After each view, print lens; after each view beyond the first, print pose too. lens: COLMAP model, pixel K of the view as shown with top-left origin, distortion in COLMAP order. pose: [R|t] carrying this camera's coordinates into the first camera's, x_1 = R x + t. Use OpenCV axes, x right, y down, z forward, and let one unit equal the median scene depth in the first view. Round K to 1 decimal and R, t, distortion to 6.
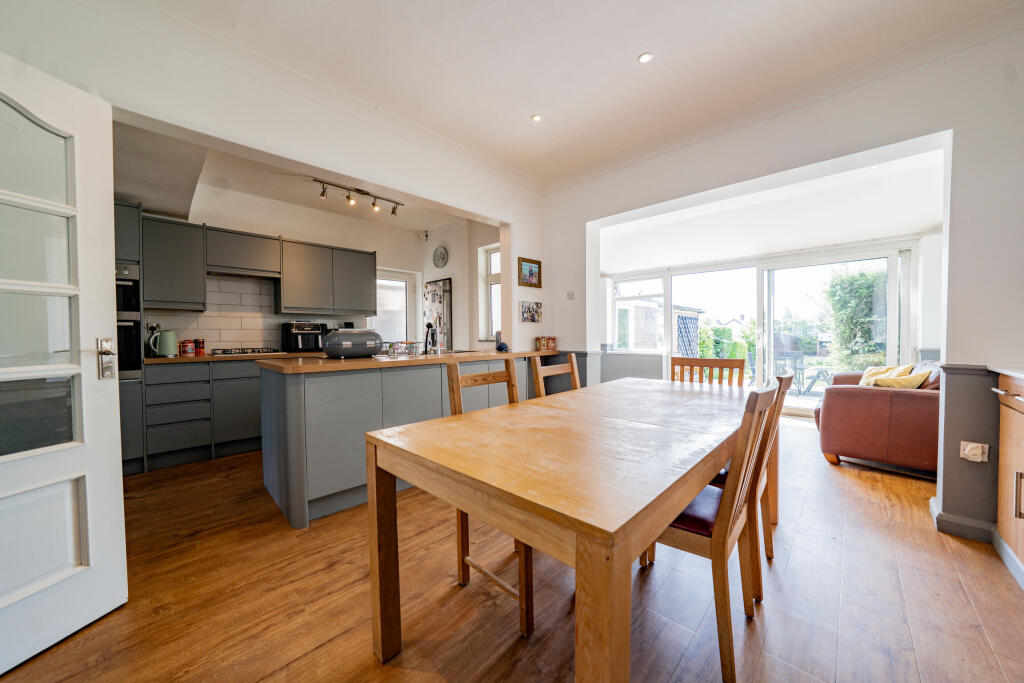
lens RADIAL K [[355.9, 0, 507.2], [0, 355.9, 341.2], [0, 0, 1]] dist [-0.015403, 0.001155]
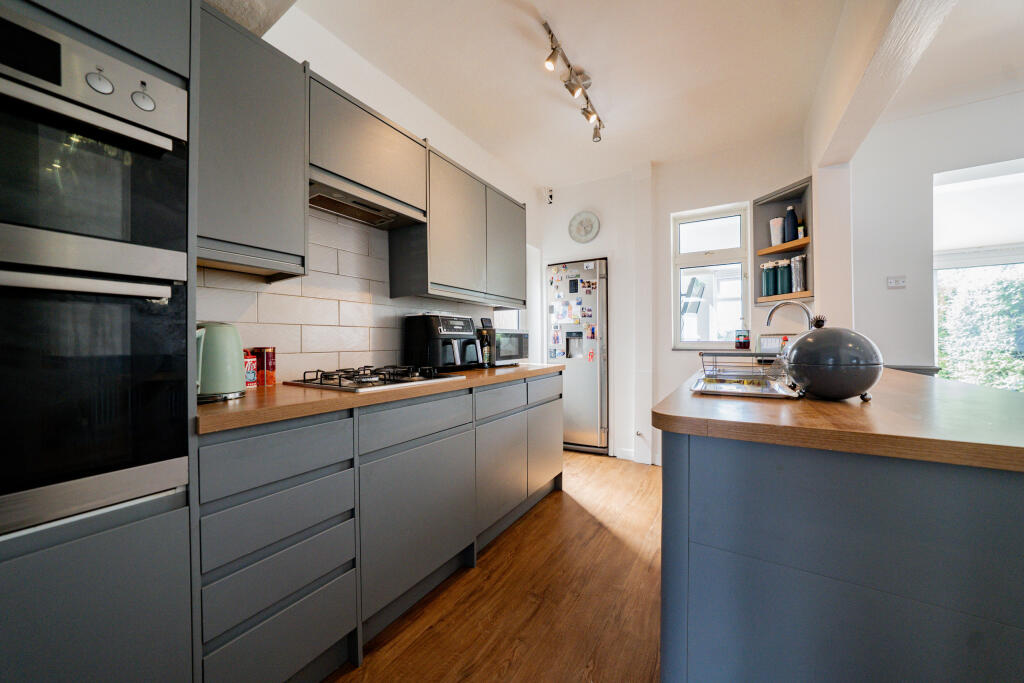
lens RADIAL K [[355.9, 0, 511.0], [0, 355.9, 341.9], [0, 0, 1]] dist [-0.015403, 0.001155]
pose [[0.972899, 0.003064, 0.231209, -0.666444], [0.001290, 0.999825, -0.018677, -0.004144], [-0.231226, 0.018469, 0.972725, 0.514480]]
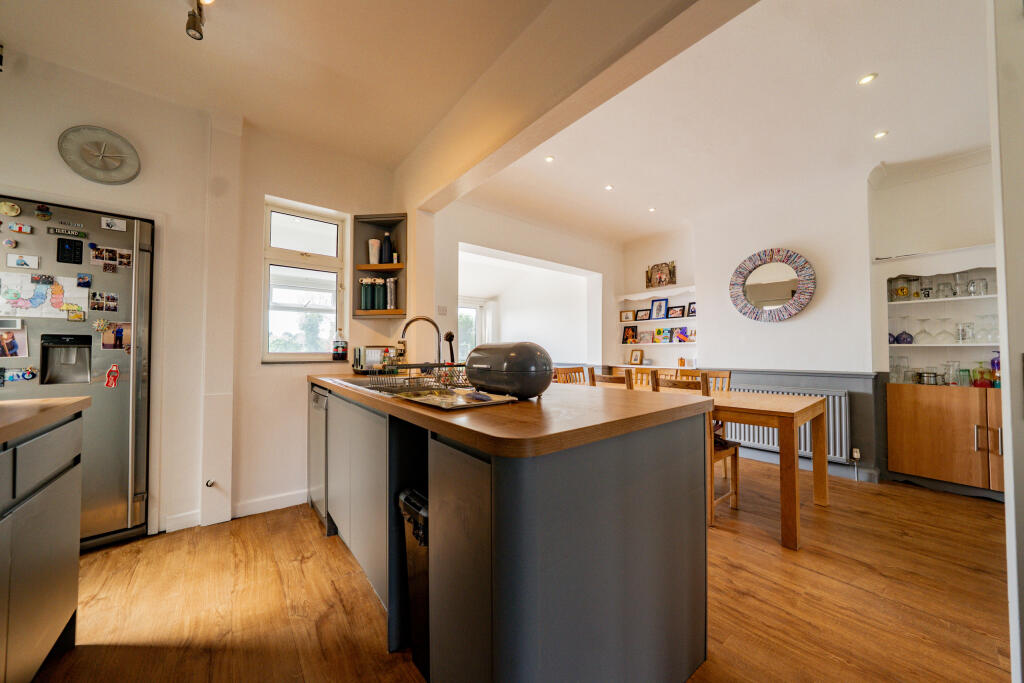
lens RADIAL K [[355.9, 0, 507.8], [0, 355.9, 342.3], [0, 0, 1]] dist [-0.015403, 0.001155]
pose [[0.108063, 0.033236, 0.993588, -0.715595], [0.019147, 0.999186, -0.035506, -0.007433], [-0.993960, 0.022861, 0.107339, 0.709795]]
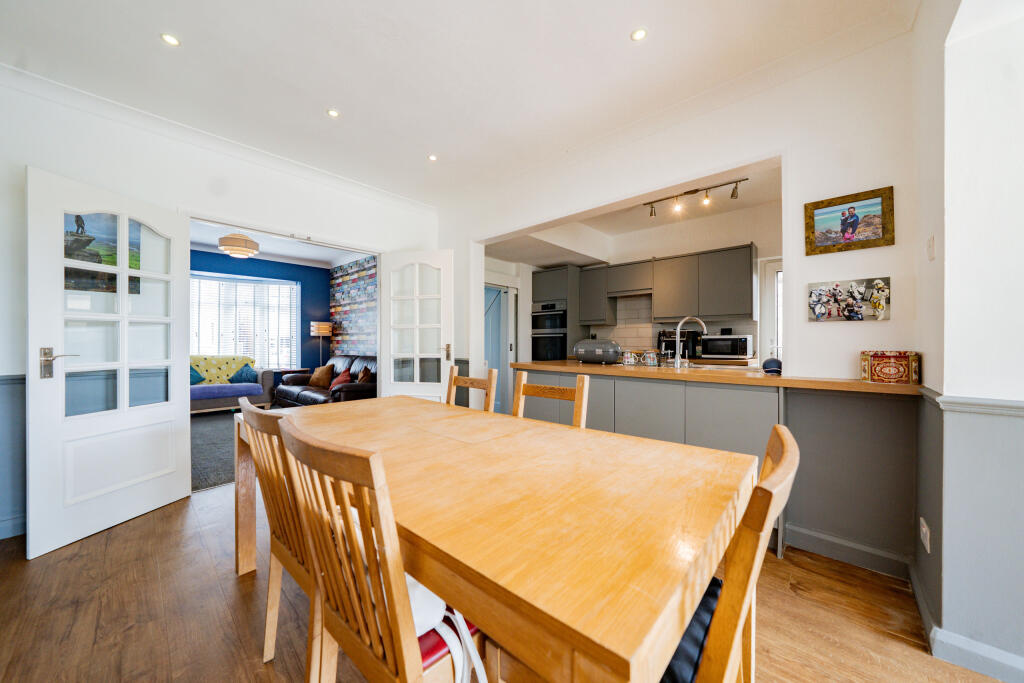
lens RADIAL K [[355.9, 0, 513.3], [0, 355.9, 337.6], [0, 0, 1]] dist [-0.015403, 0.001155]
pose [[0.048023, -0.002467, -0.998843, 0.529858], [-0.017416, 0.999843, -0.003307, -0.020895], [0.998694, 0.017555, 0.047973, 0.506957]]
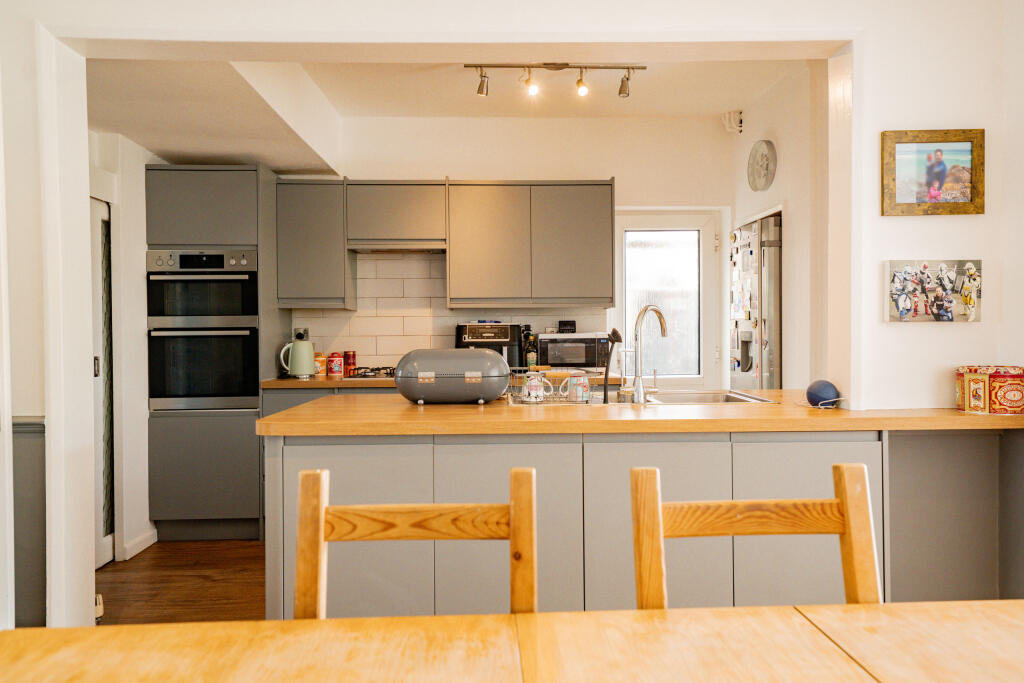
lens RADIAL K [[667.6, 0, 511.2], [0, 667.6, 337.9], [0, 0, 1]] dist [0.028099, -0.000088]
pose [[0.727761, 0.009158, -0.685770, 0.209607], [-0.010576, 0.999942, 0.002129, -0.035896], [0.685749, 0.005703, 0.727816, 0.276697]]
